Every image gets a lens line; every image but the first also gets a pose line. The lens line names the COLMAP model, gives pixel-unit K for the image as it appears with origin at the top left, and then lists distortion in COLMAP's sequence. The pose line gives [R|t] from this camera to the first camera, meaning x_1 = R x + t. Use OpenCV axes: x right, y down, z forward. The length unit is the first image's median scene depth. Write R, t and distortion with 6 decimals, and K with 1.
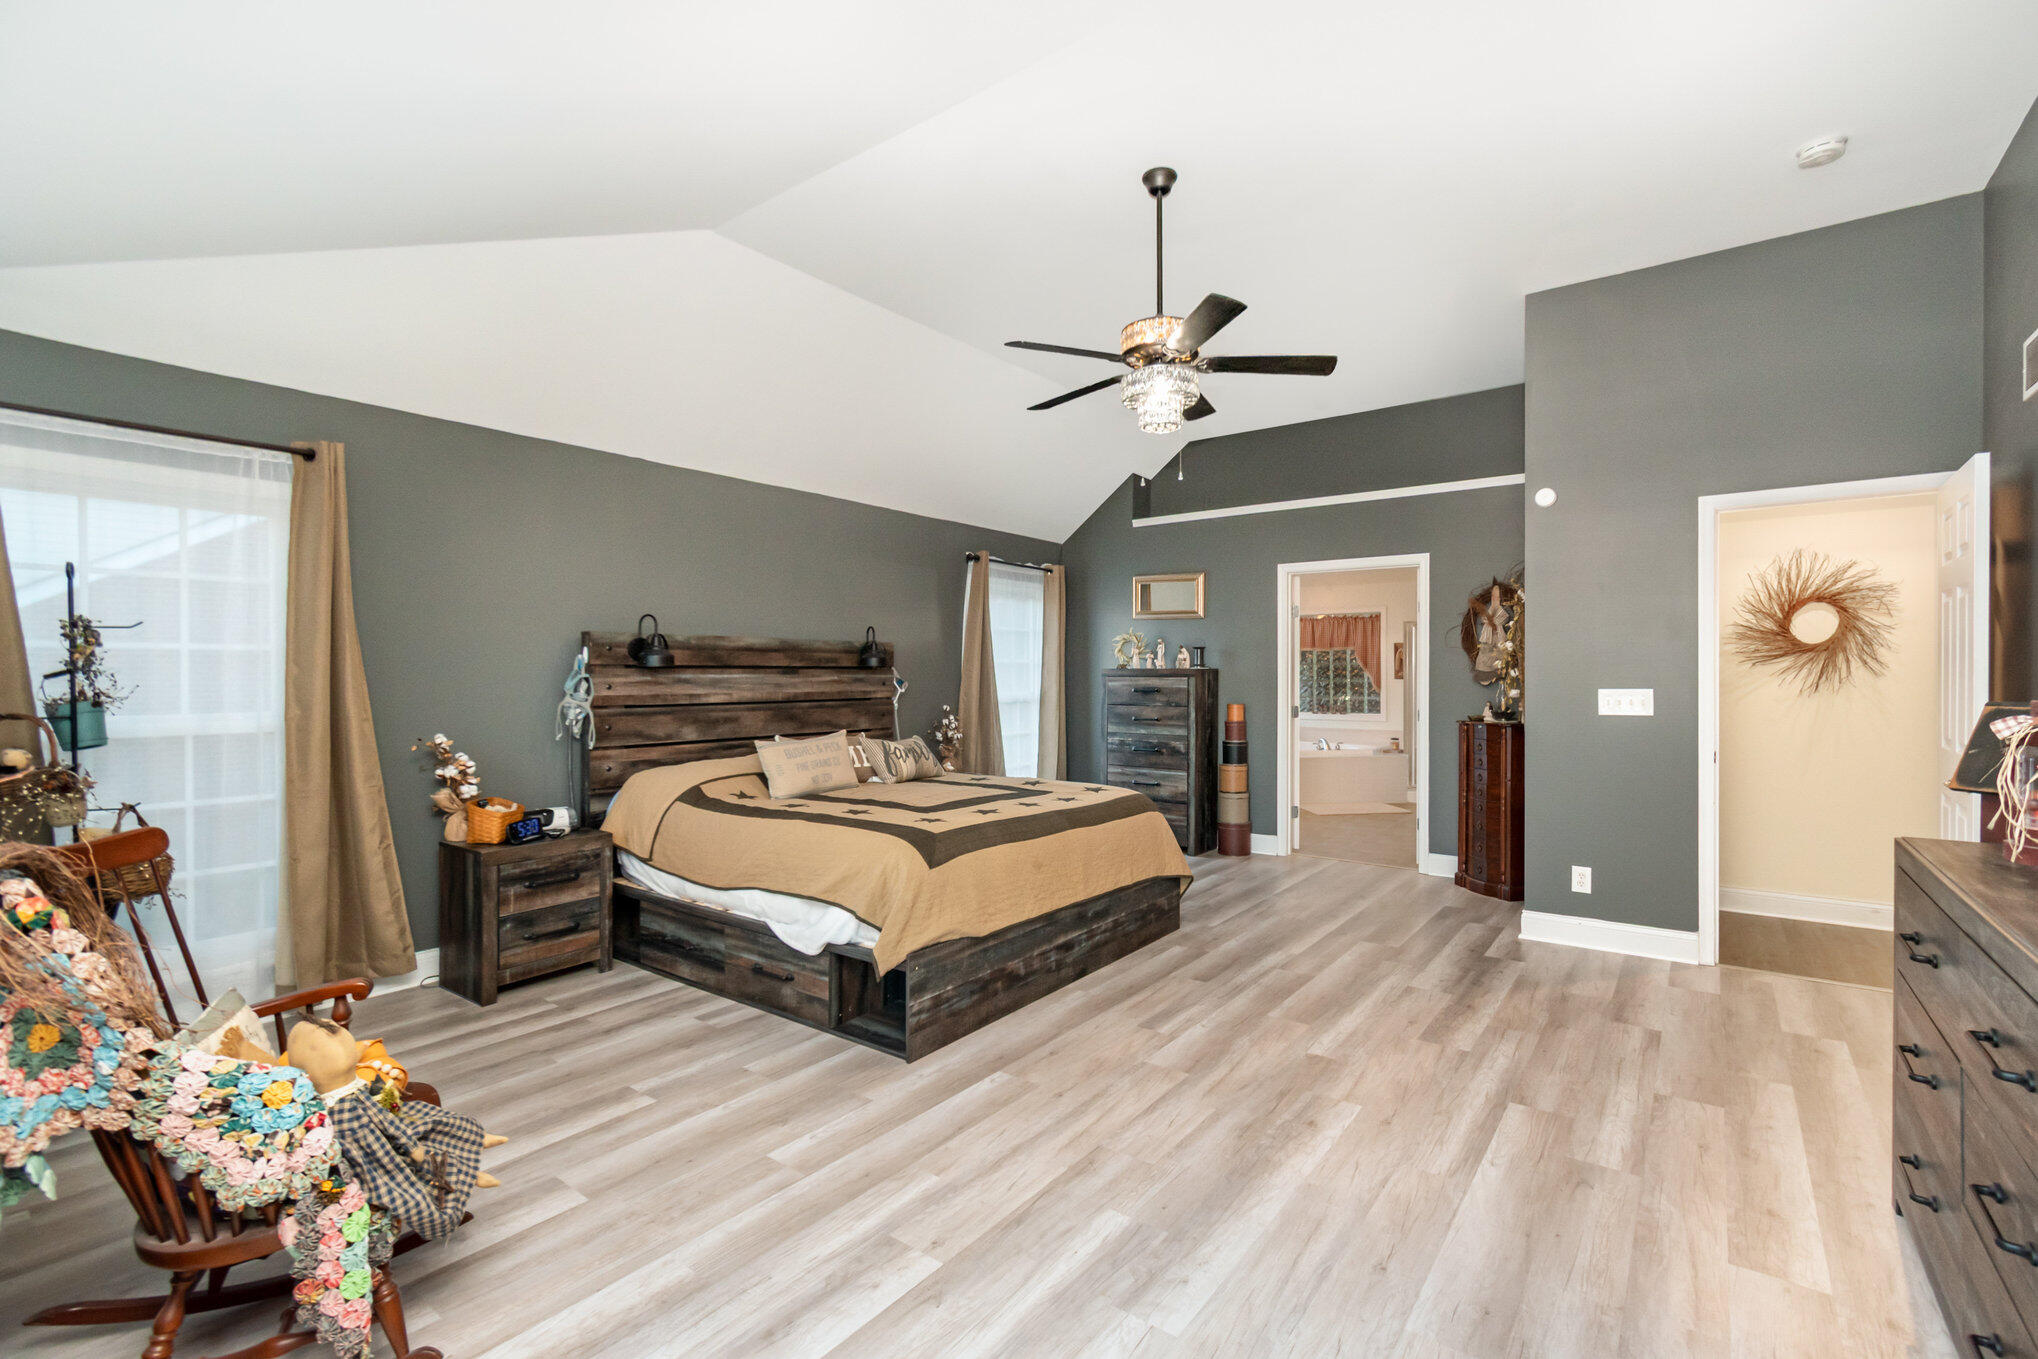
lens RADIAL K [[905.7, 0, 1028.9], [0, 905.7, 679.0], [0, 0, 1]] dist [0.001685, -0.000236]
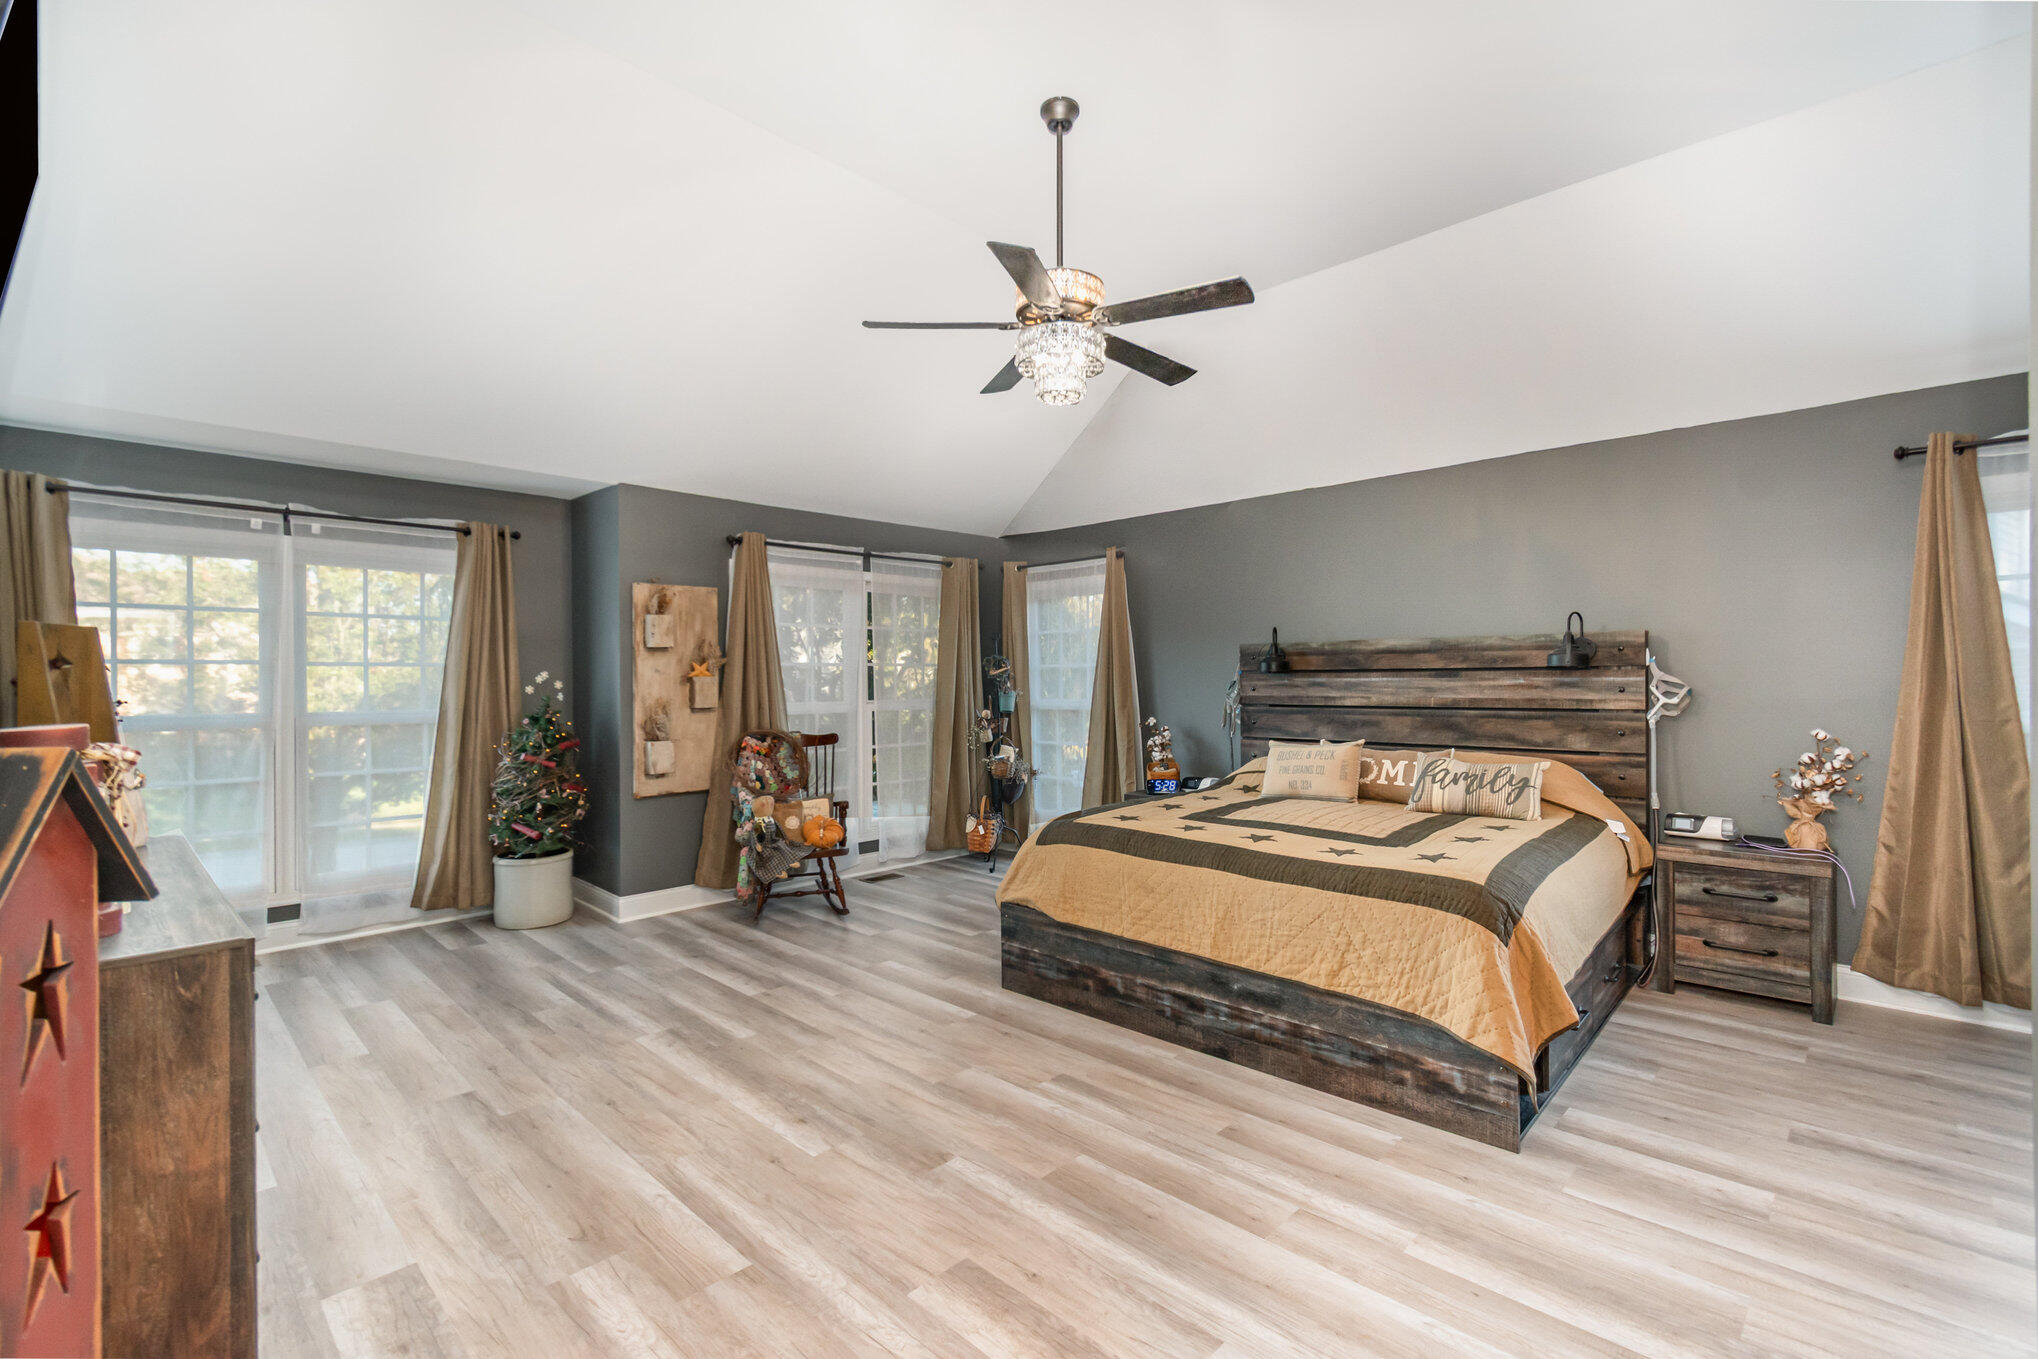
lens RADIAL K [[905.7, 0, 1033.7], [0, 905.7, 674.4], [0, 0, 1]] dist [0.001685, -0.000236]
pose [[-0.121567, -0.003402, -0.992577, 0.788978], [0.002806, 0.999989, -0.003771, -0.006835], [0.992579, -0.003244, -0.121556, 0.841348]]
